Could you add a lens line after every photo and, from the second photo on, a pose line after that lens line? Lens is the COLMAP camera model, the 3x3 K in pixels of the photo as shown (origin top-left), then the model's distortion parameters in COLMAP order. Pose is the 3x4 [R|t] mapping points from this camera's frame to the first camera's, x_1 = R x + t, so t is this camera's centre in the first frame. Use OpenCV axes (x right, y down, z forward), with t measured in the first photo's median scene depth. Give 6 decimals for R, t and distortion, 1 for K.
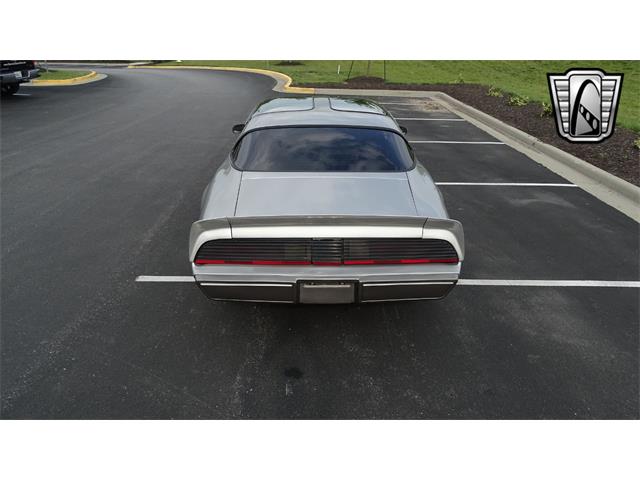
lens RADIAL K [[452.0, 0, 320.0], [0, 452.0, 240.0], [0, 0, 1]] dist [-0.002475, 0.002731]
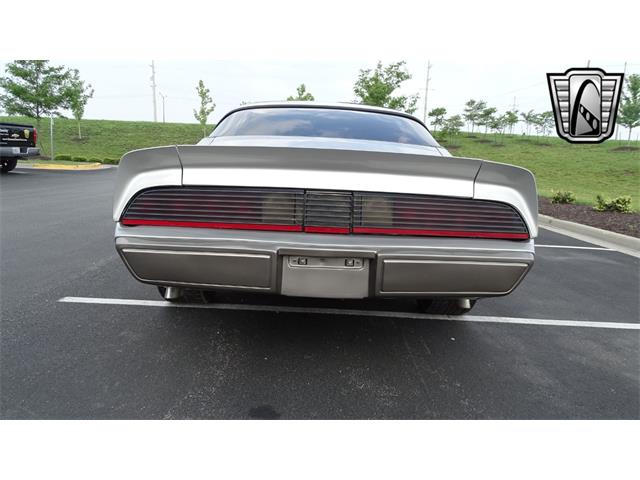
lens RADIAL K [[452.0, 0, 320.0], [0, 452.0, 240.0], [0, 0, 1]] dist [-0.002475, 0.002731]
pose [[0.999371, 0.035269, 0.003719, 0.003675], [-0.033258, 0.968445, -0.246998, 0.221226], [-0.012313, 0.246719, 0.969009, 0.379309]]
